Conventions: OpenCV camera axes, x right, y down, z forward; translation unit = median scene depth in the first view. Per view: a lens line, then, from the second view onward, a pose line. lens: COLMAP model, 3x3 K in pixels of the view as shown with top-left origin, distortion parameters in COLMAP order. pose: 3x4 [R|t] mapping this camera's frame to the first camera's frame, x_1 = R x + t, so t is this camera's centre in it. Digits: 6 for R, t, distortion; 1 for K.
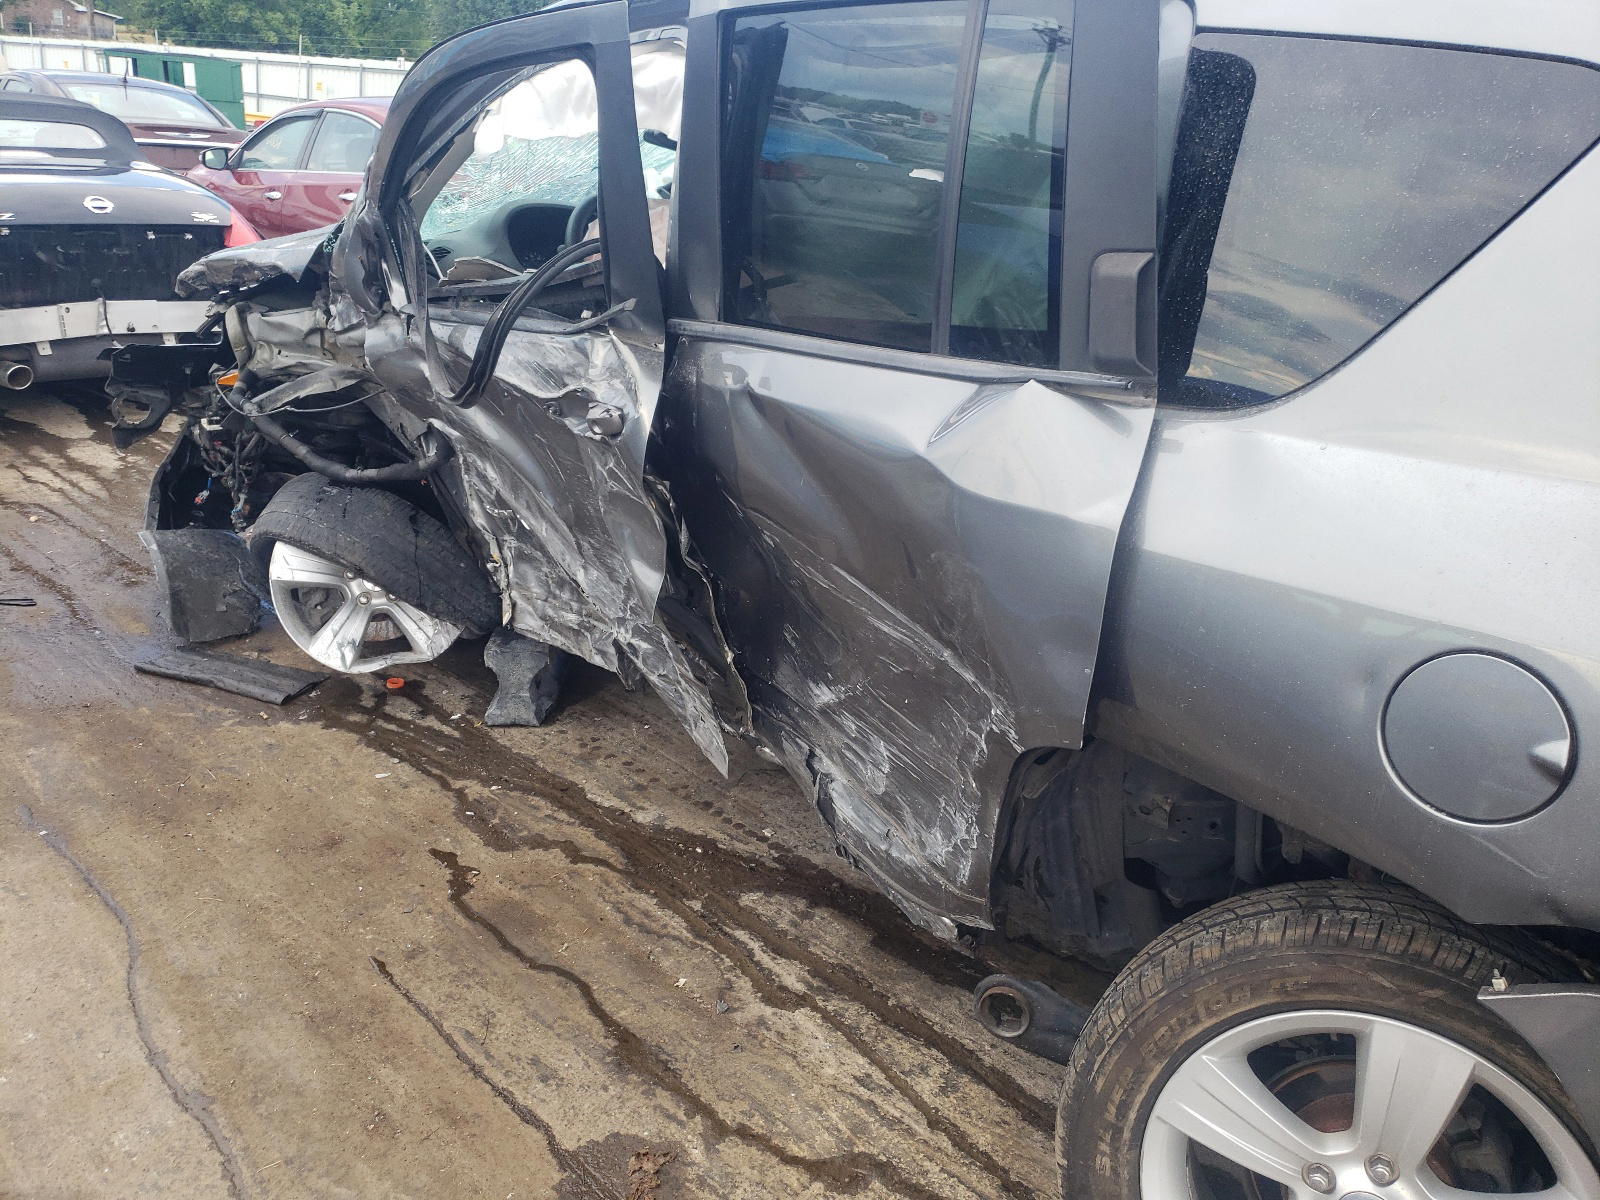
lens RADIAL K [[1261.2, 0, 816.8], [0, 1261.2, 584.5], [0, 0, 1]] dist [0.009061, 0.001808]
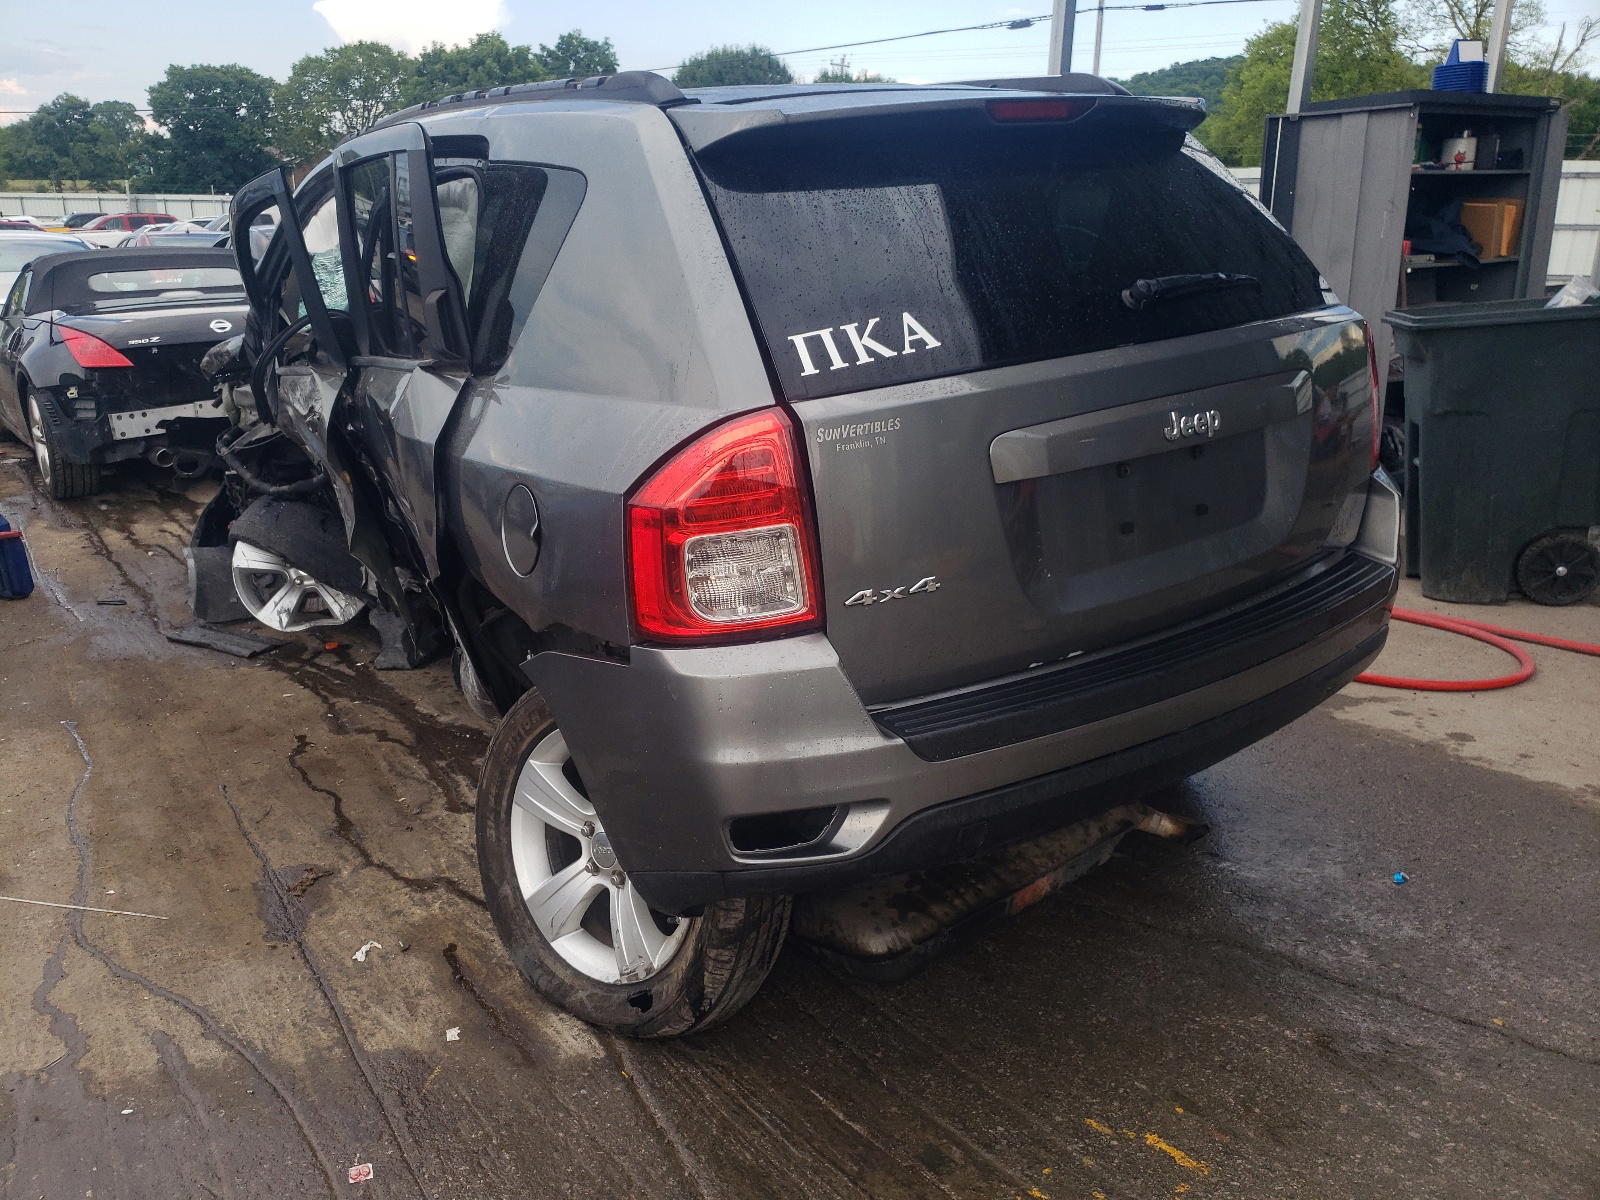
lens RADIAL K [[1261.2, 0, 787.8], [0, 1261.2, 614.5], [0, 0, 1]] dist [0.009061, 0.001808]
pose [[0.979052, -0.020569, -0.202569, 0.484148], [0.010542, 0.998671, -0.050456, 0.131087], [0.203337, 0.047264, 0.977967, -0.285017]]
